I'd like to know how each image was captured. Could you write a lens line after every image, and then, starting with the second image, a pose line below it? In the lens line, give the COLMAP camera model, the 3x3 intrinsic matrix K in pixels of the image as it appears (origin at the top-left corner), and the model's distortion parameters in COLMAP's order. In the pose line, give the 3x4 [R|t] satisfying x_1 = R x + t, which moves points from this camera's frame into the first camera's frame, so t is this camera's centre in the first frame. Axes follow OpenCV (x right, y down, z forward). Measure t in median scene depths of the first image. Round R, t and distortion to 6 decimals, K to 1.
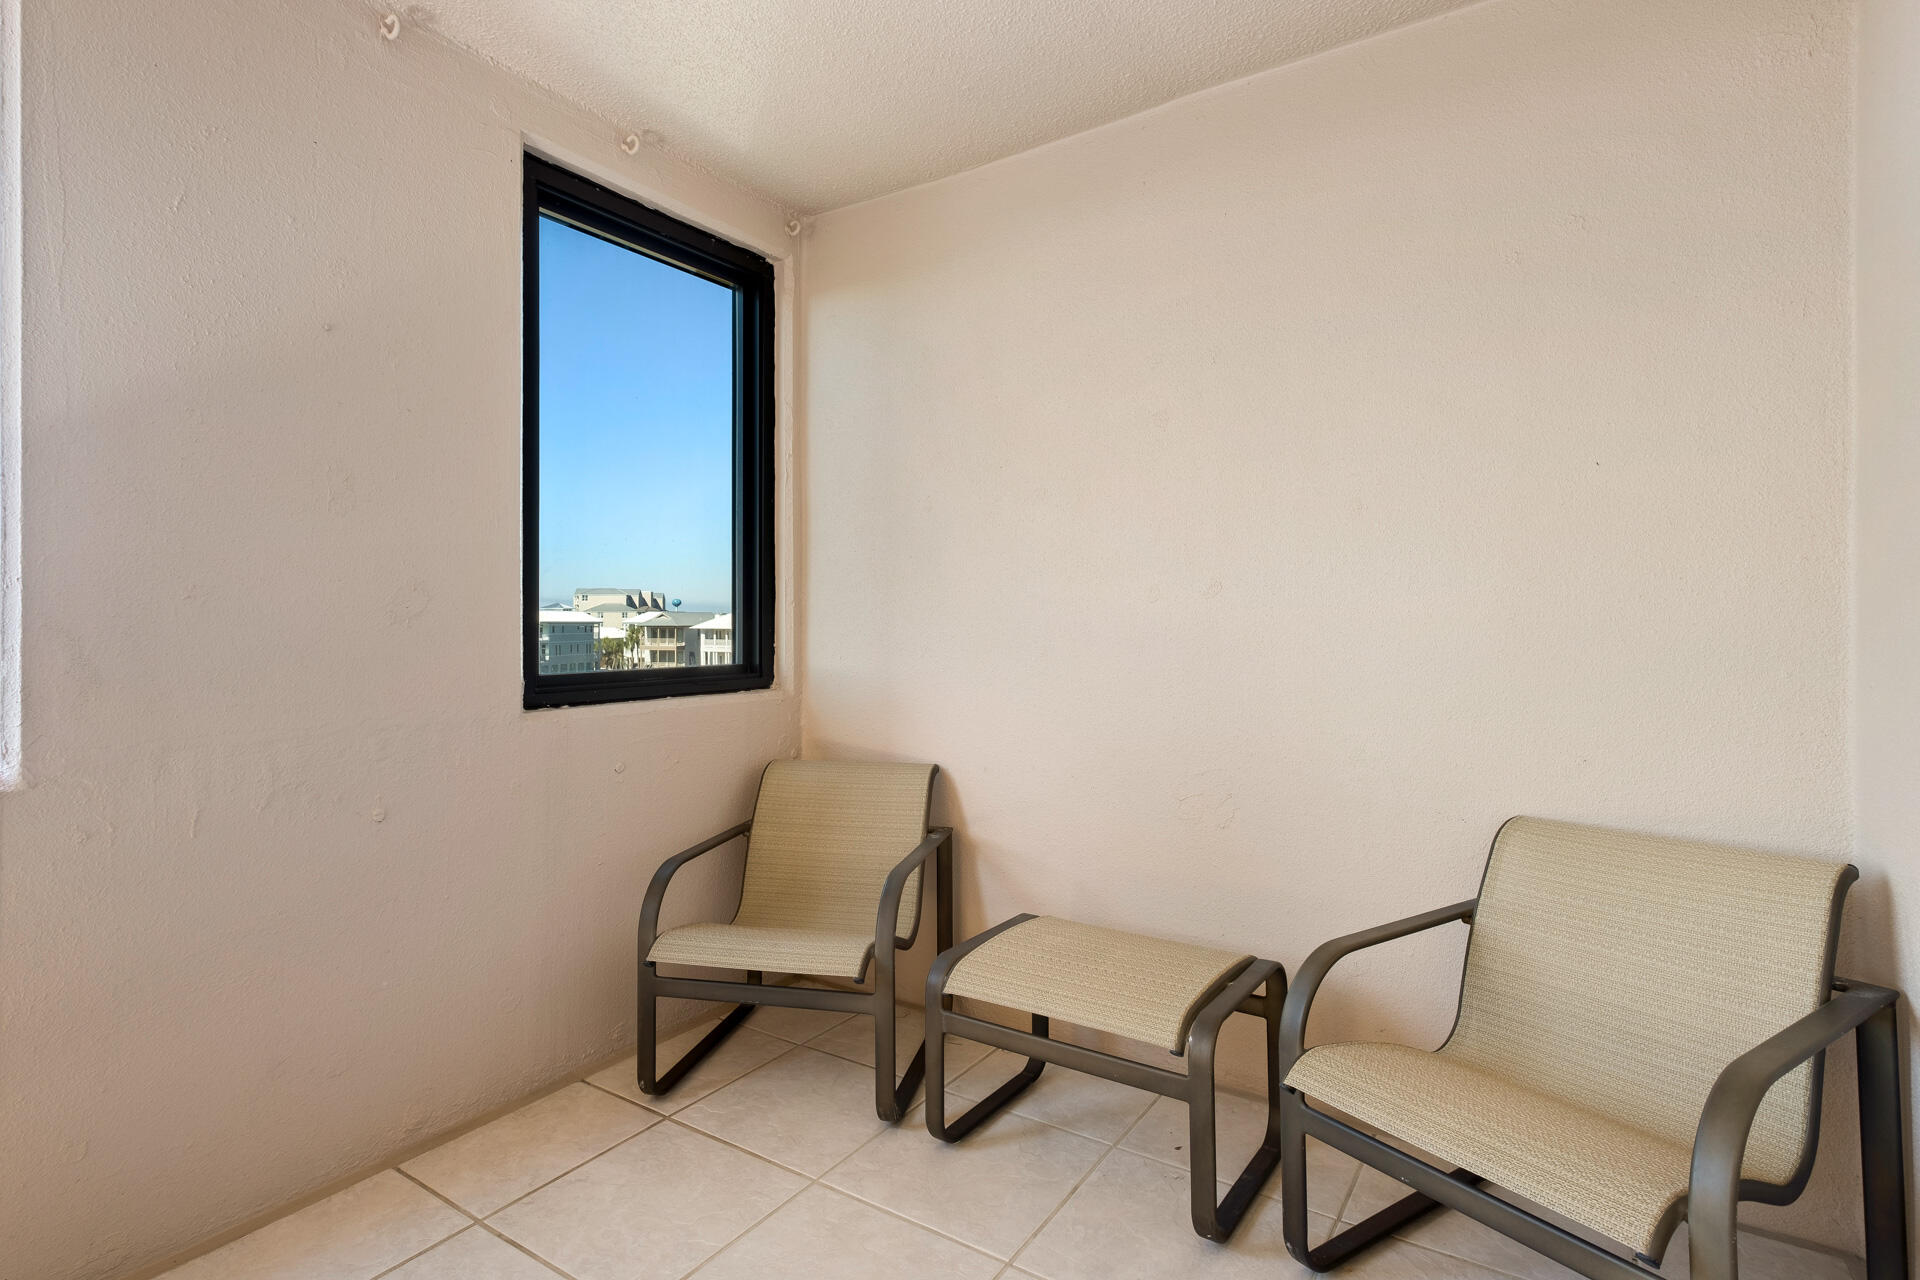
lens RADIAL K [[963.6, 0, 948.4], [0, 963.6, 620.9], [0, 0, 1]] dist [0.002732, 0.002014]
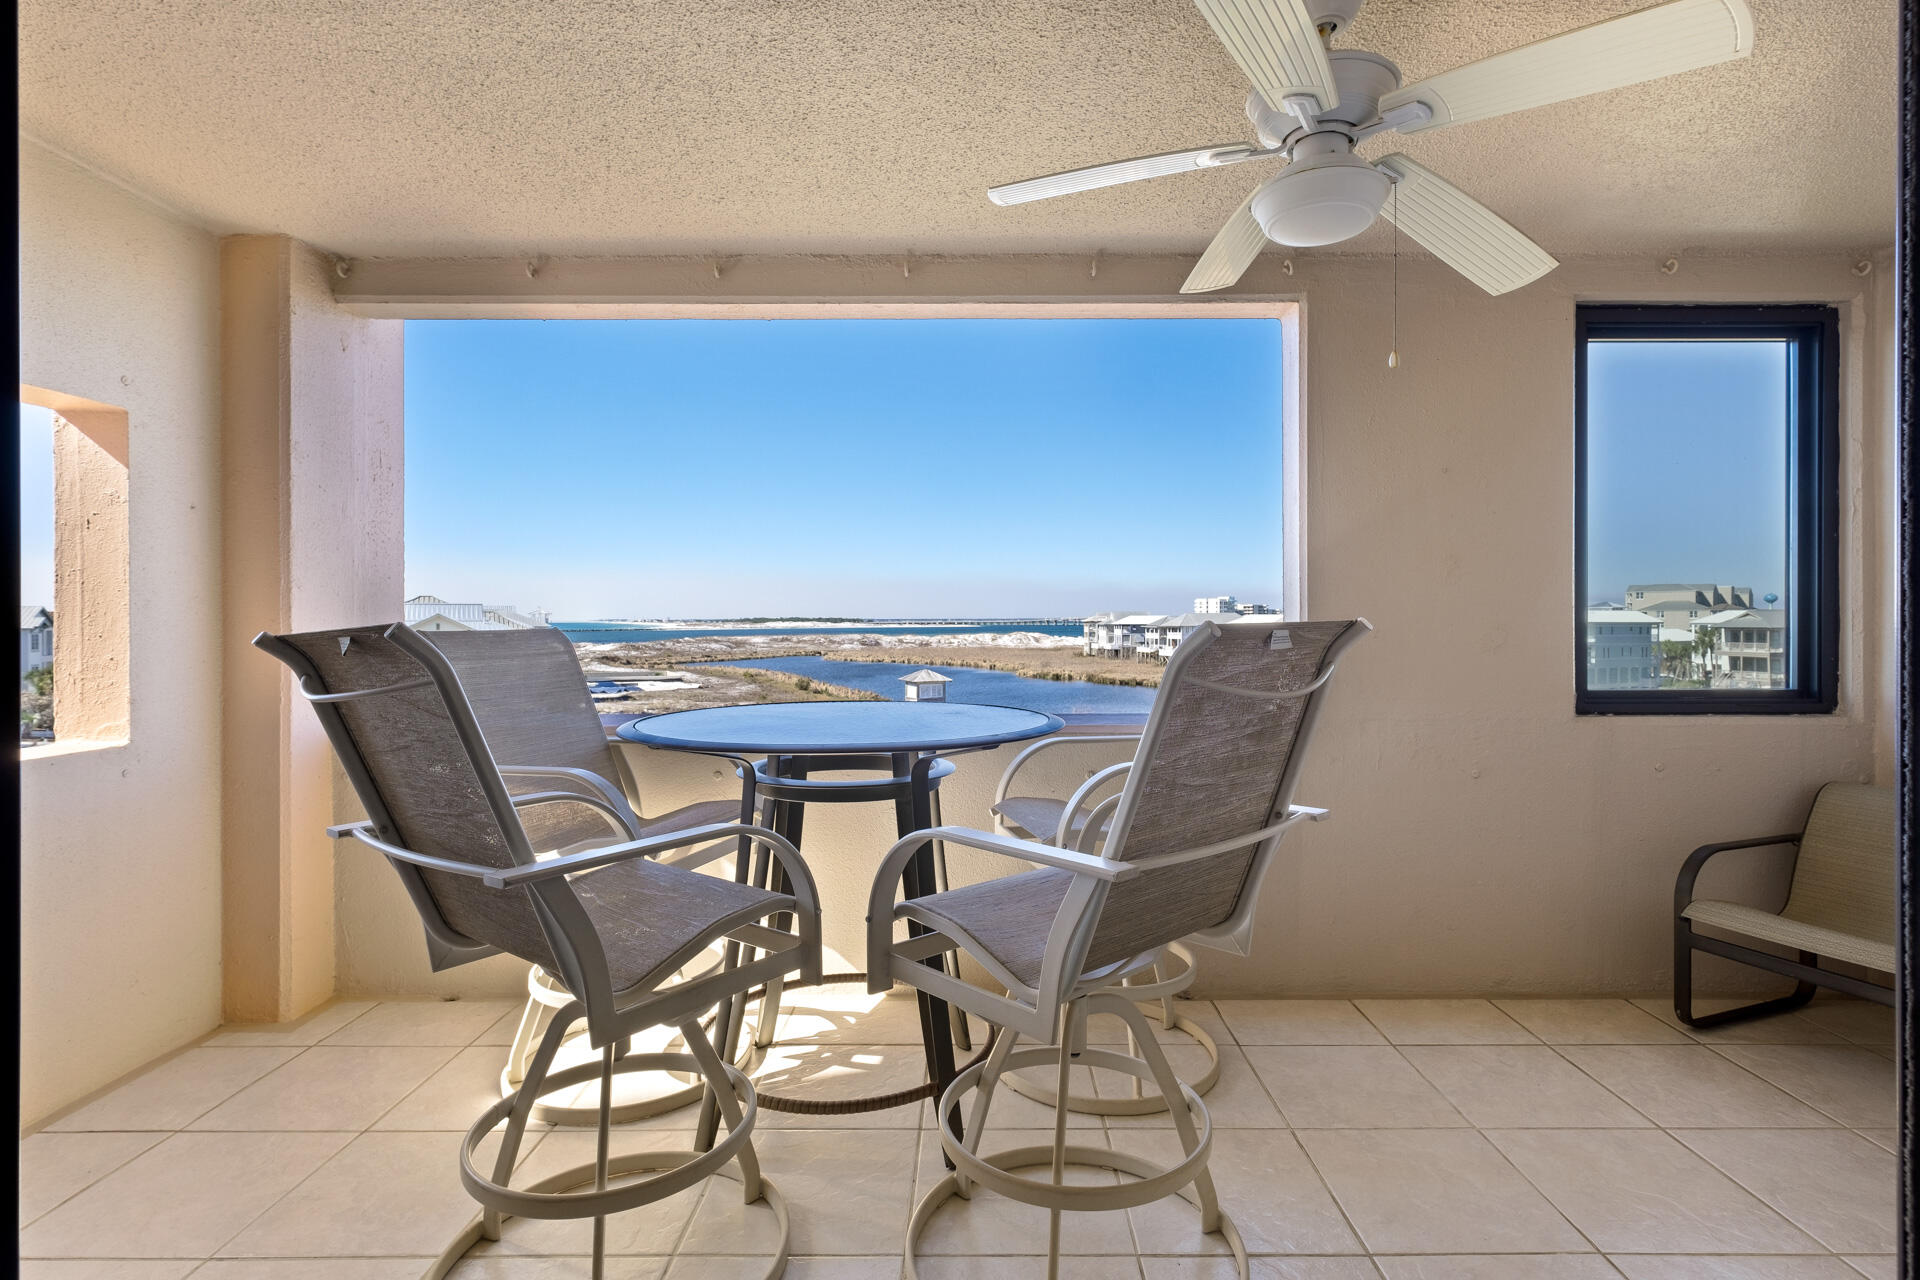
lens RADIAL K [[963.6, 0, 944.9], [0, 963.6, 620.4], [0, 0, 1]] dist [0.002732, 0.002014]
pose [[0.552031, 0.000368, -0.833824, 0.158896], [0.002230, 0.999996, 0.001918, -0.035799], [0.833821, -0.002918, 0.552027, -0.385163]]
